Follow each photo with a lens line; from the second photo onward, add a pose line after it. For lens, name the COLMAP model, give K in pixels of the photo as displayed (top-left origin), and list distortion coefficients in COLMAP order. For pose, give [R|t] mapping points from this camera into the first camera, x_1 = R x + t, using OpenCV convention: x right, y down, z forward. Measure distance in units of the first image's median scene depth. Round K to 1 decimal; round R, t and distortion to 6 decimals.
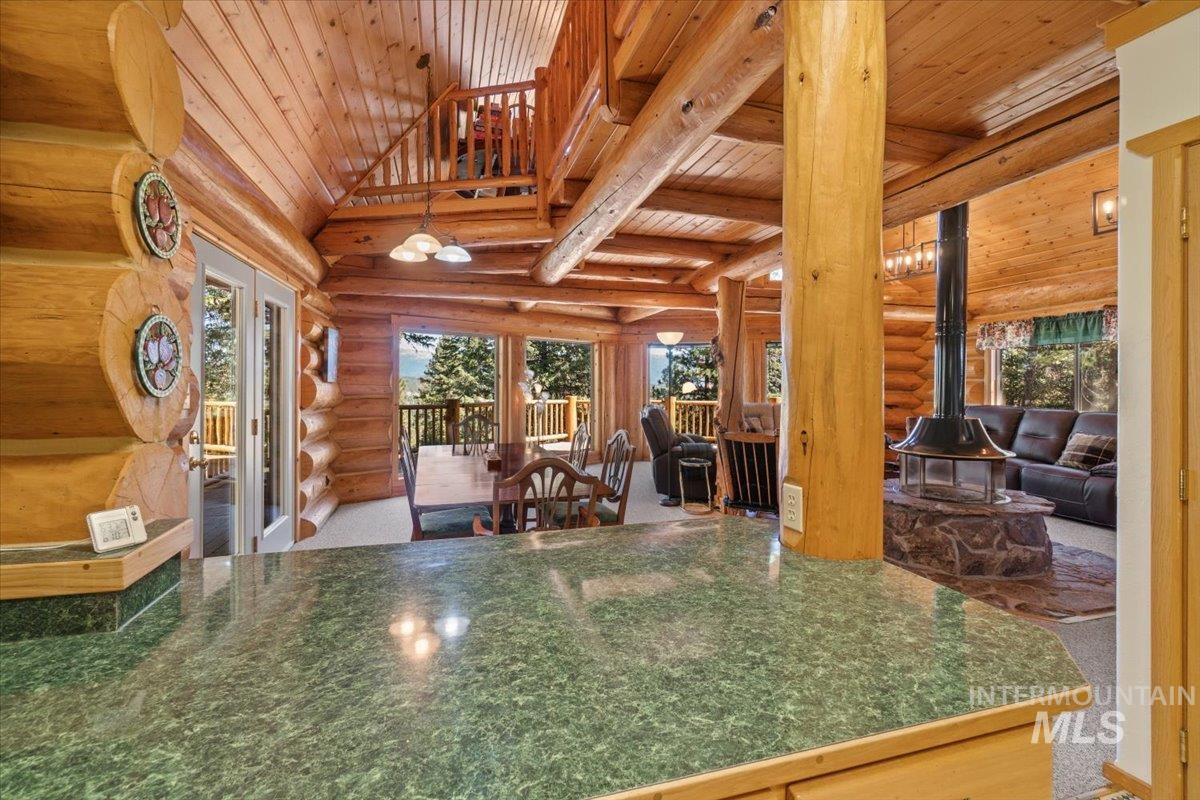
lens RADIAL K [[524.9, 0, 597.5], [0, 524.9, 378.8], [0, 0, 1]] dist [0.001201, -0.000042]
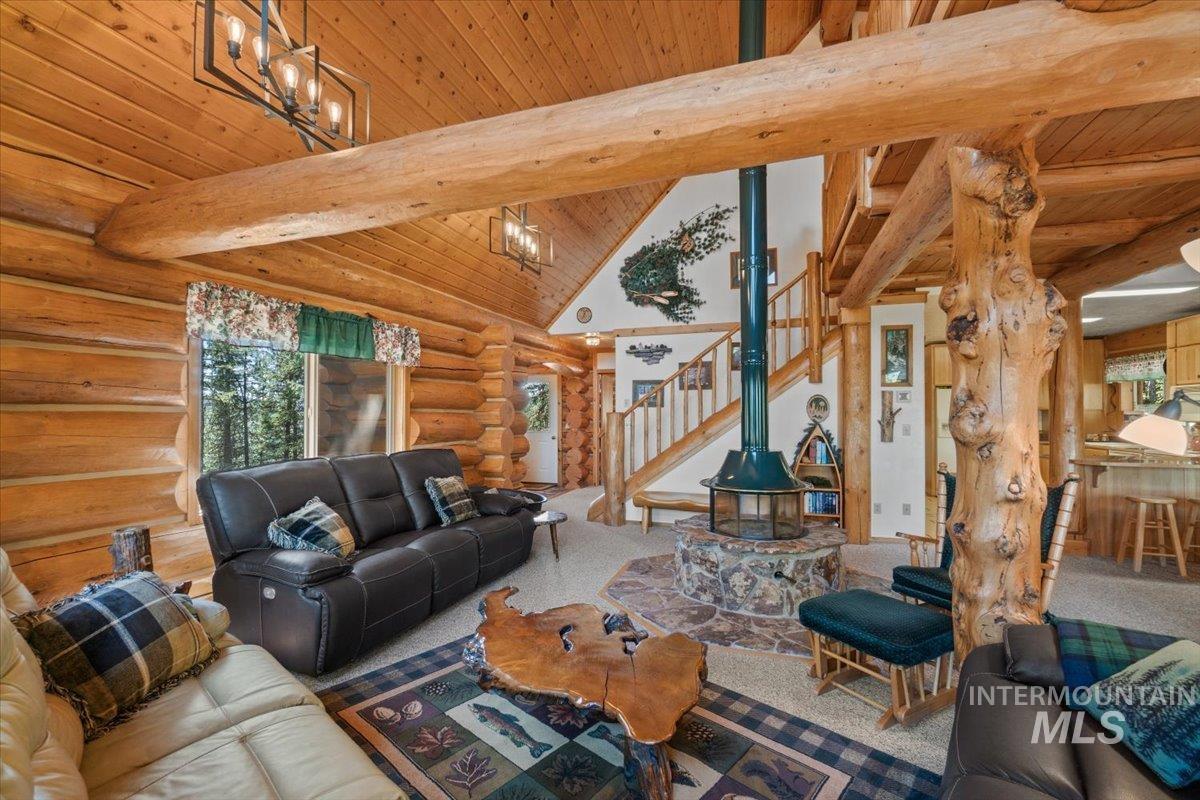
lens RADIAL K [[519.2, 0, 593.4], [0, 519.2, 404.4], [0, 0, 1]] dist [-0.001494, 0.000021]
pose [[-0.826269, 0.008595, 0.563210, 0.268495], [-0.003125, 0.999798, -0.019842, 0.006284], [-0.563267, -0.018155, -0.826075, 1.413117]]
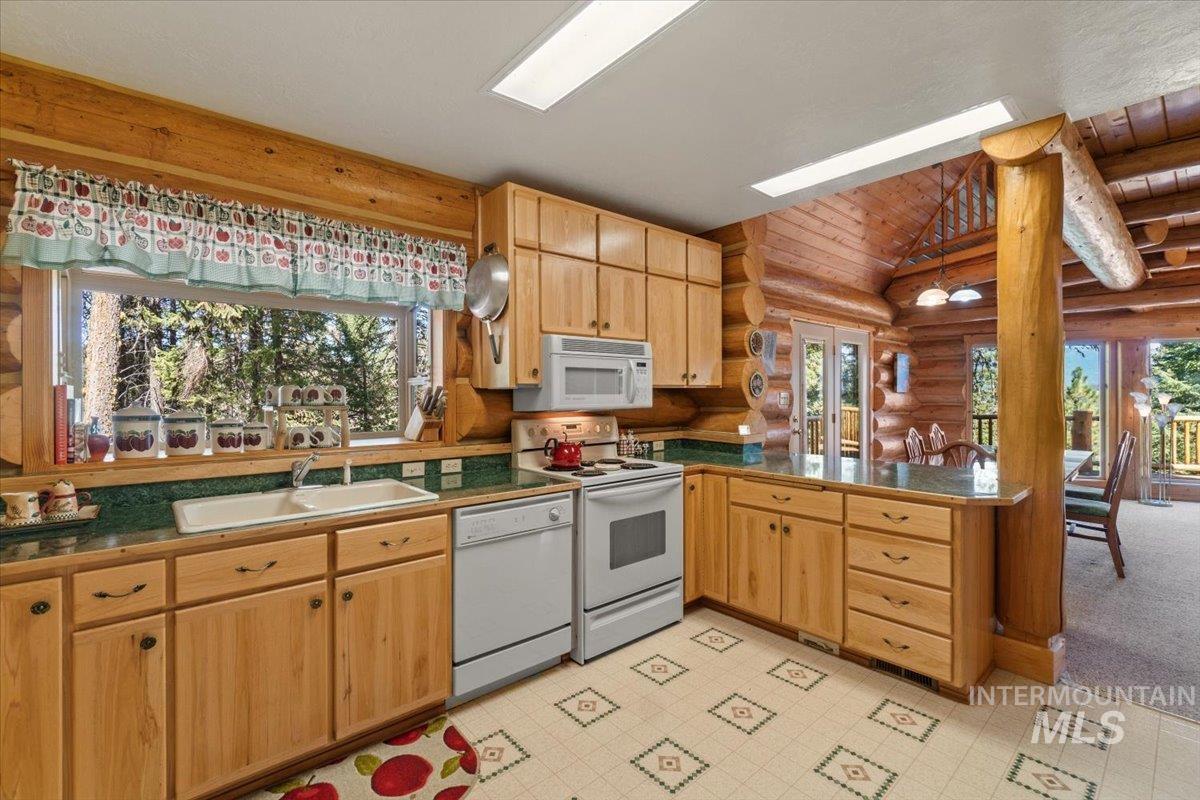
lens RADIAL K [[531.4, 0, 594.7], [0, 531.4, 394.1], [0, 0, 1]] dist [0.000497, -0.000150]
pose [[0.422260, 0.001784, -0.906473, 0.361194], [0.006448, 0.999967, 0.004972, -0.001029], [0.906452, -0.007944, 0.422234, -0.274375]]
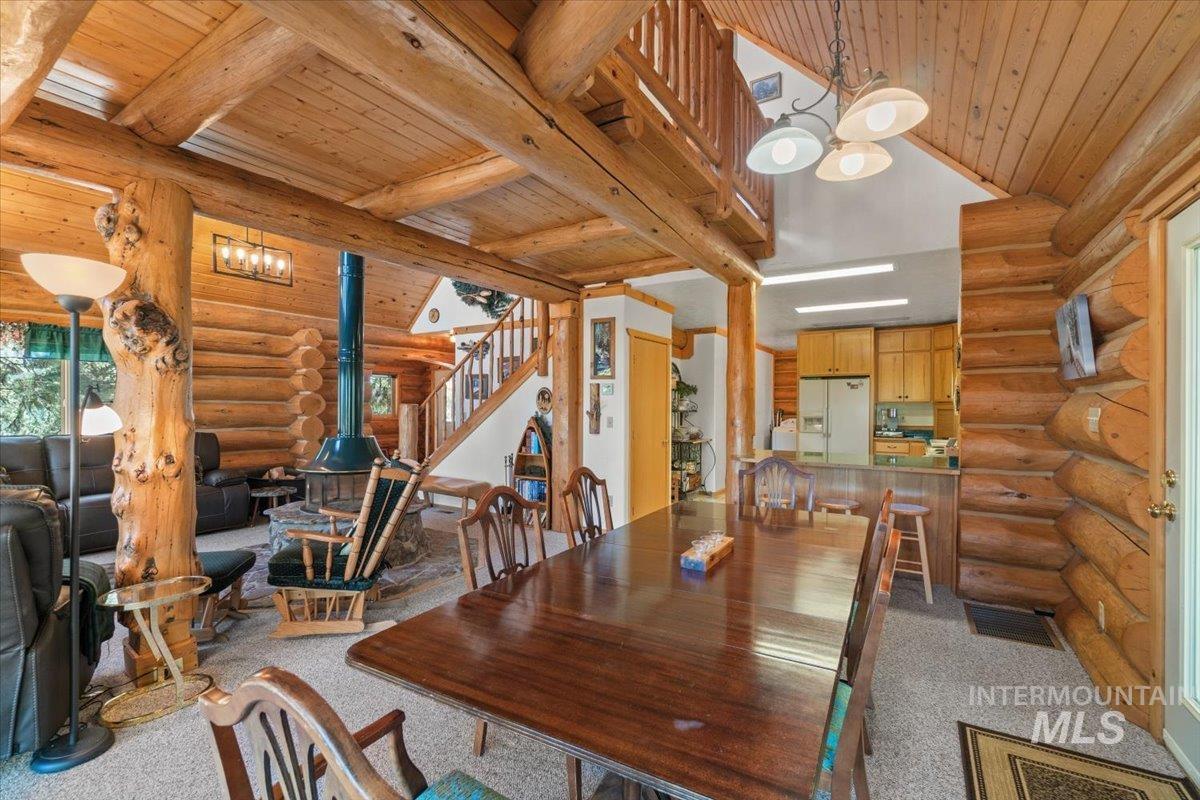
lens RADIAL K [[519.2, 0, 593.4], [0, 519.2, 404.4], [0, 0, 1]] dist [-0.001494, 0.000021]
pose [[-0.668150, -0.001660, 0.744025, -0.348281], [-0.007426, 0.999963, -0.004438, 0.004387], [-0.743989, -0.008490, -0.668138, 0.973877]]
